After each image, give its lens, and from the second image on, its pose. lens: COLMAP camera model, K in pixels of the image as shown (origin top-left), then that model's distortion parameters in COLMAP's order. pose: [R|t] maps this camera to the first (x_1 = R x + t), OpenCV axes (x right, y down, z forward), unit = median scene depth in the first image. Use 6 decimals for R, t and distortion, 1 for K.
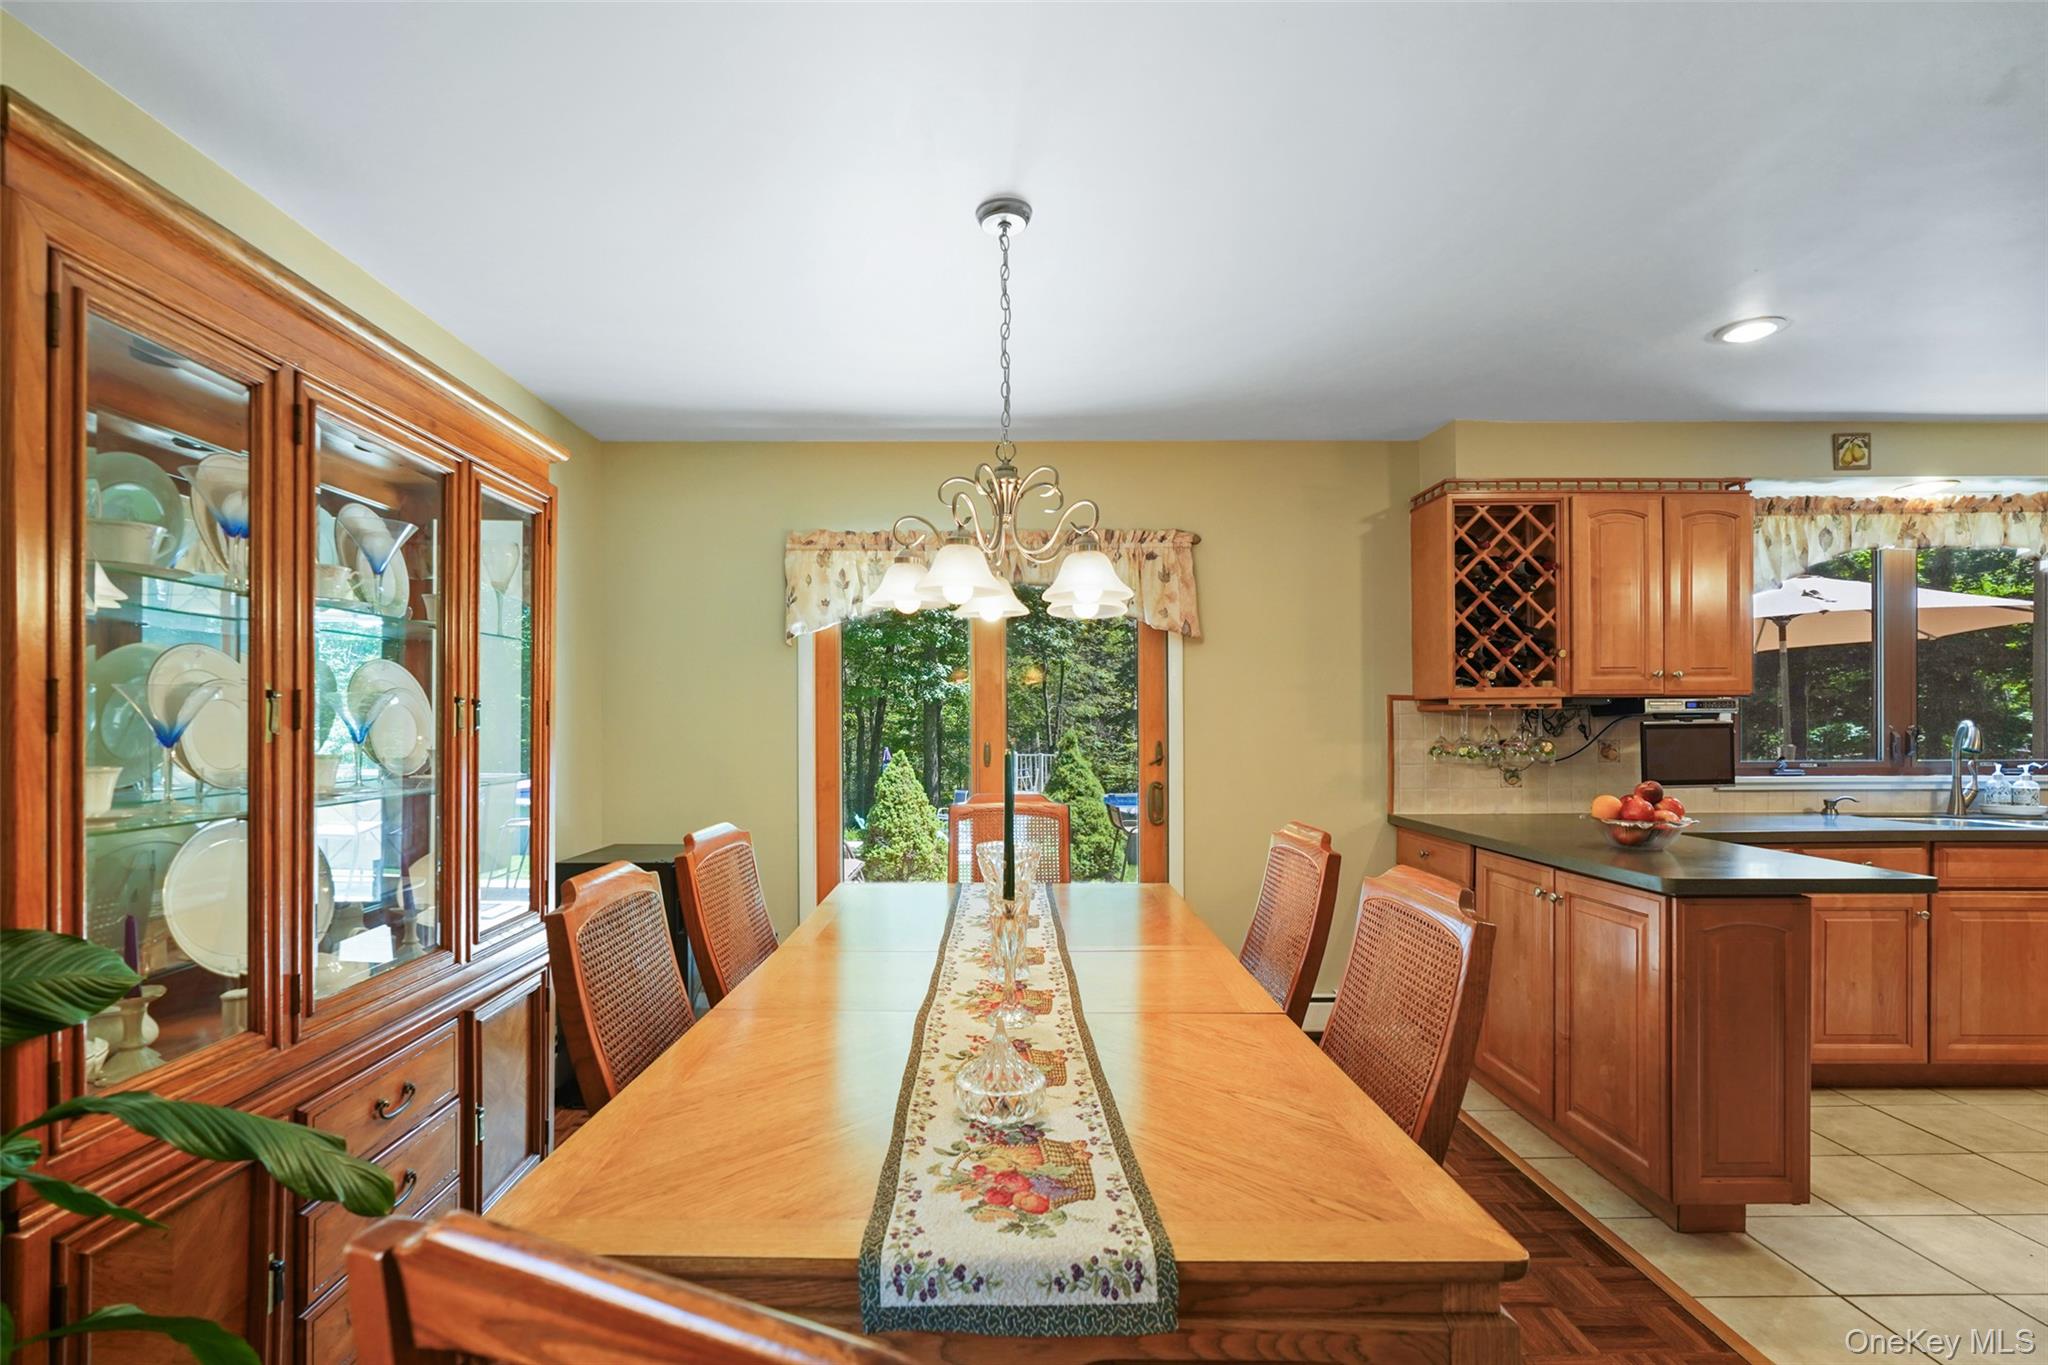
lens RADIAL K [[946.9, 0, 971.5], [0, 946.9, 728.9], [0, 0, 1]] dist [-0.009550, 0.003929]
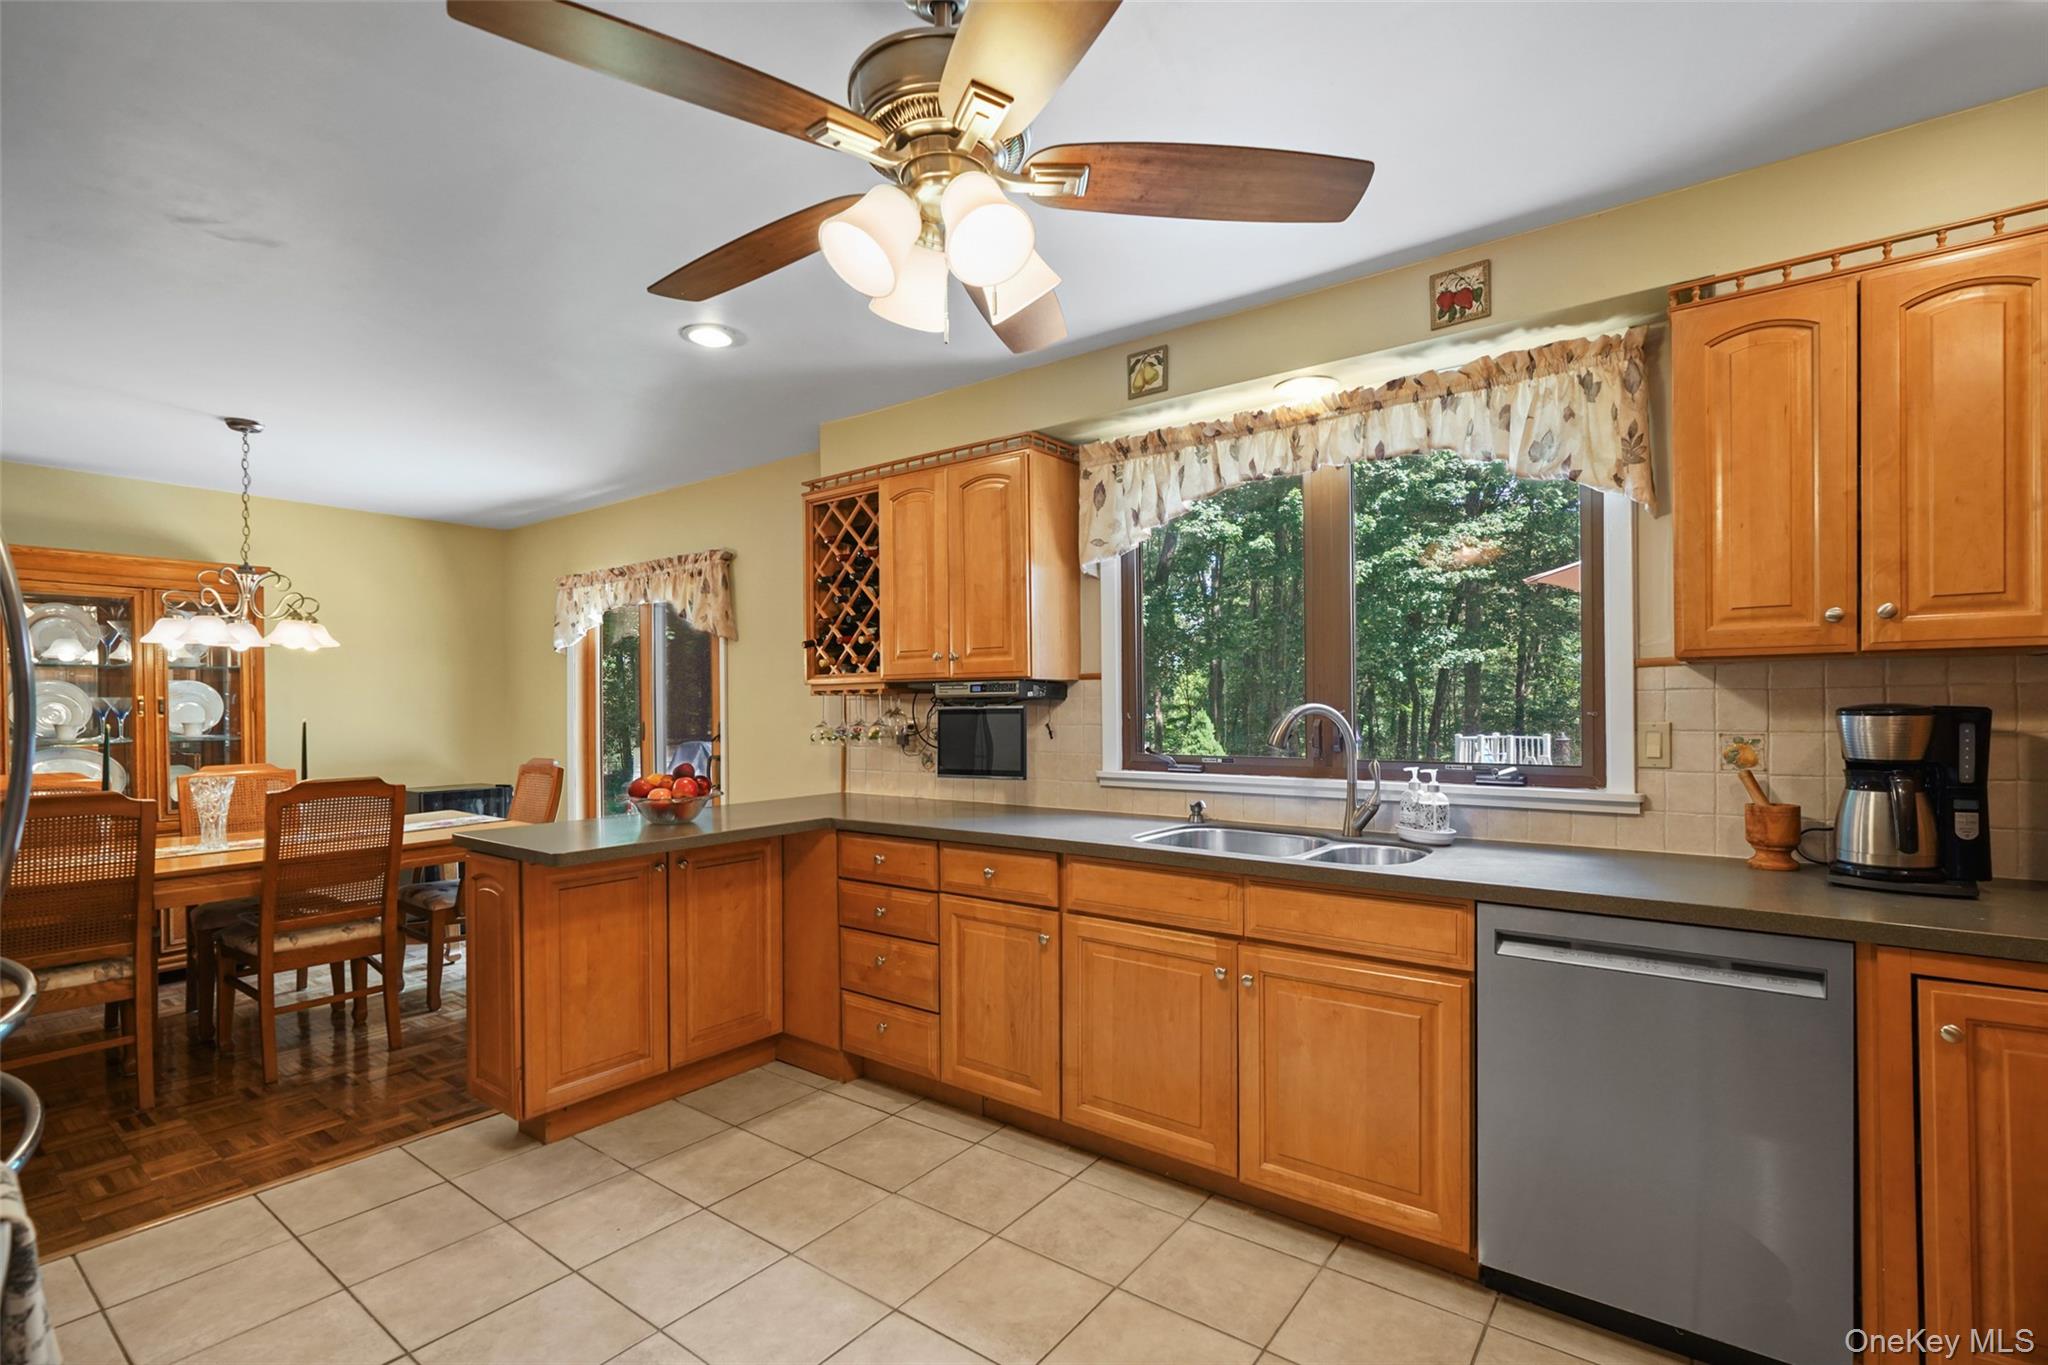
lens RADIAL K [[946.9, 0, 1000.3], [0, 946.9, 705.3], [0, 0, 1]] dist [-0.009550, 0.003929]
pose [[0.794776, -0.003278, -0.606894, 1.290177], [0.004208, 0.999991, 0.000110, -0.008805], [0.606888, -0.002641, 0.794783, 0.268291]]
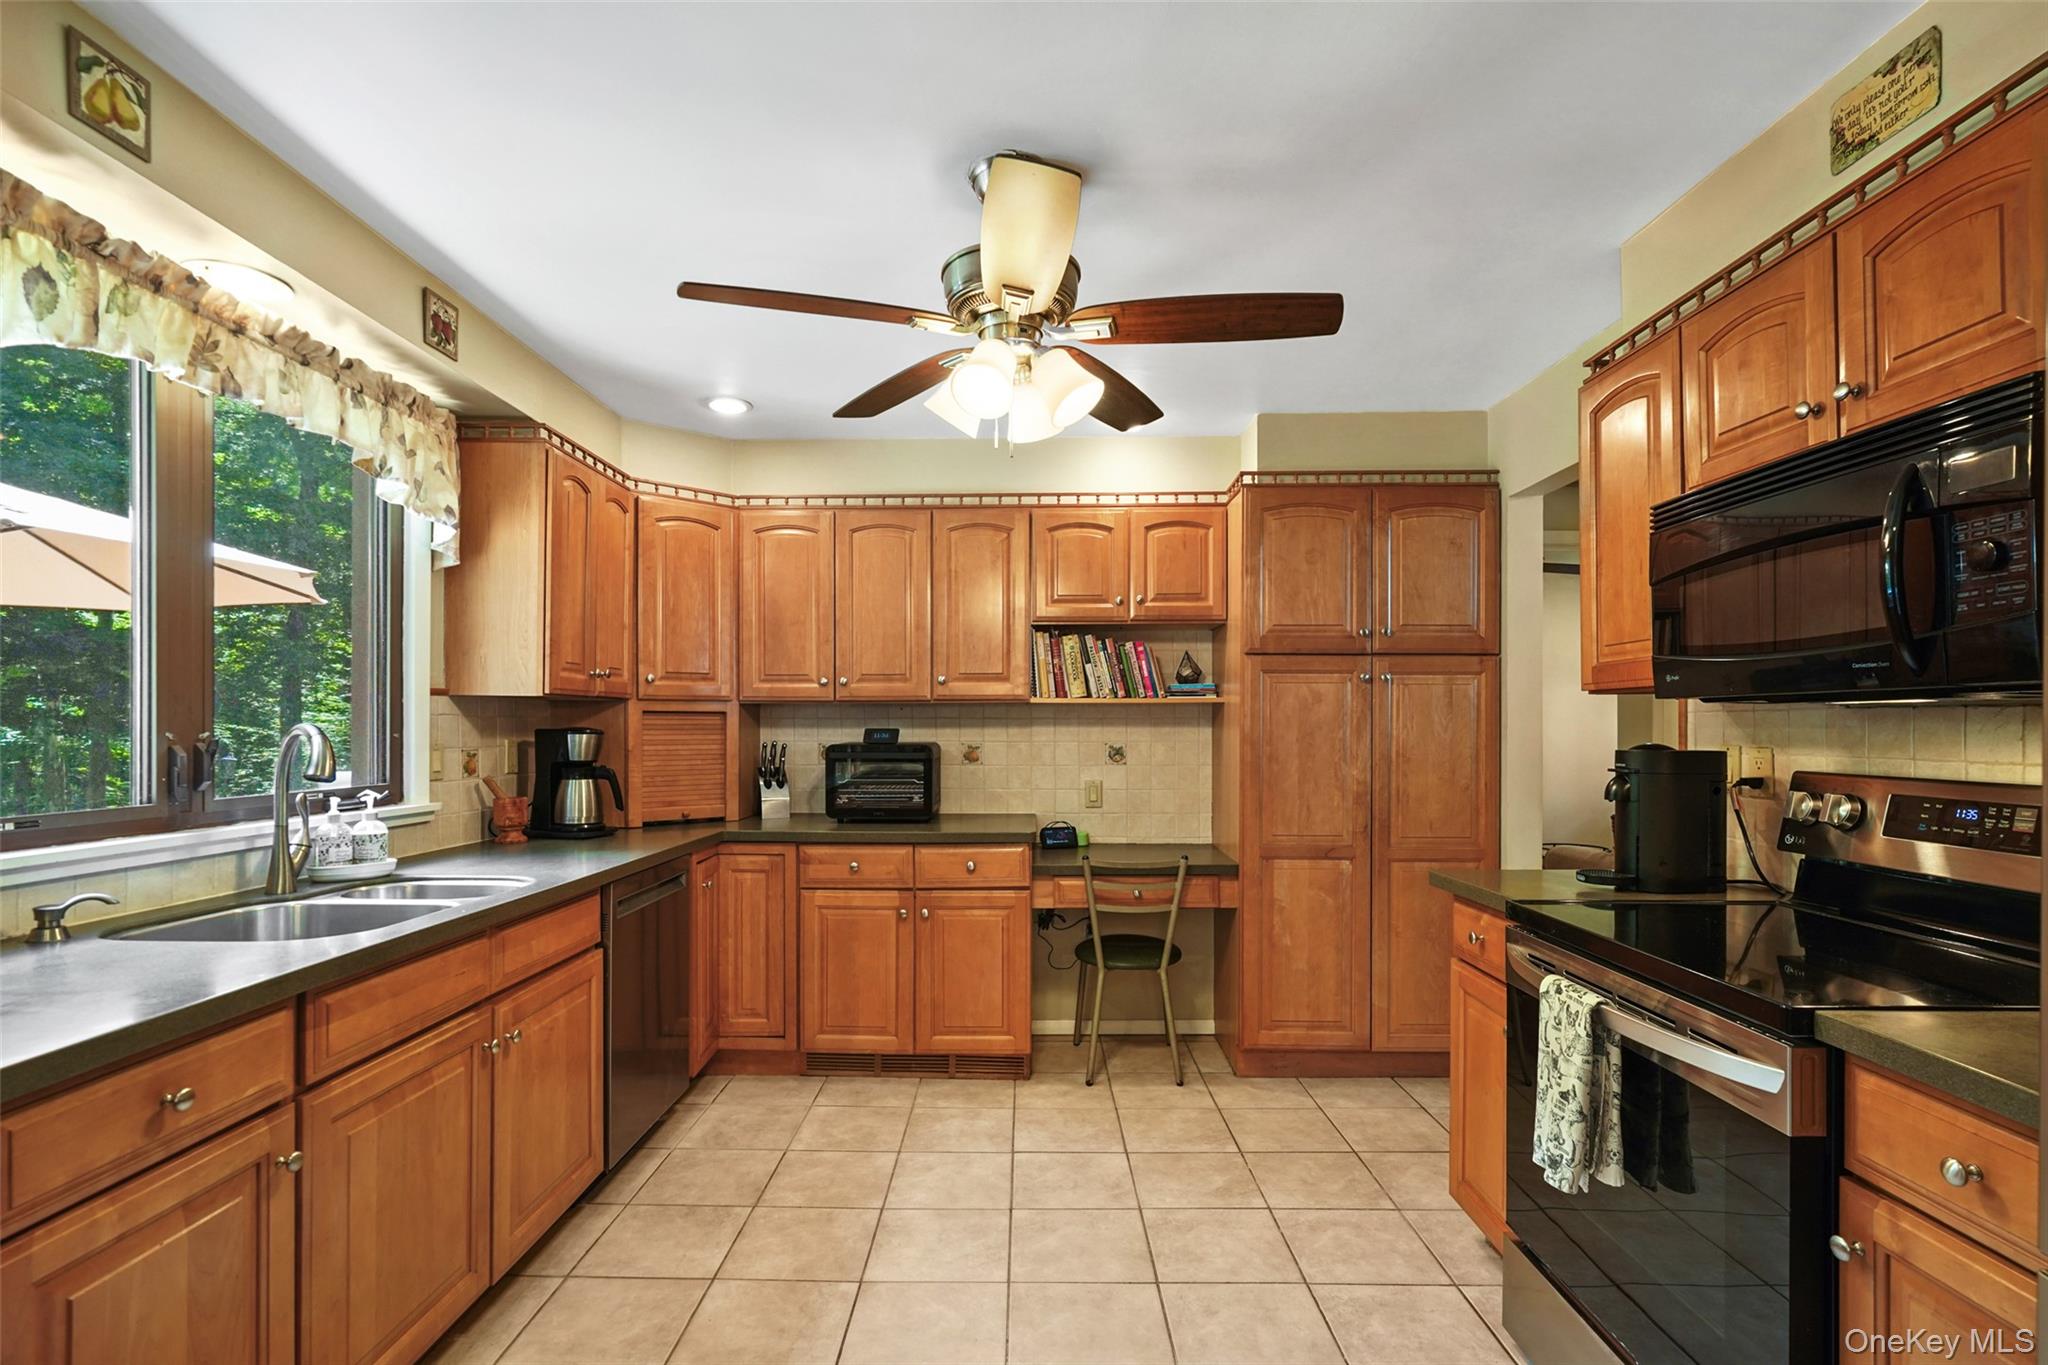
lens RADIAL K [[946.9, 0, 1024.2], [0, 946.9, 726.0], [0, 0, 1]] dist [-0.009550, 0.003929]
pose [[-0.007937, 0.001248, 0.999968, 0.488784], [0.000263, 0.999999, -0.001246, -0.006664], [-0.999968, 0.000253, -0.007938, 0.570195]]
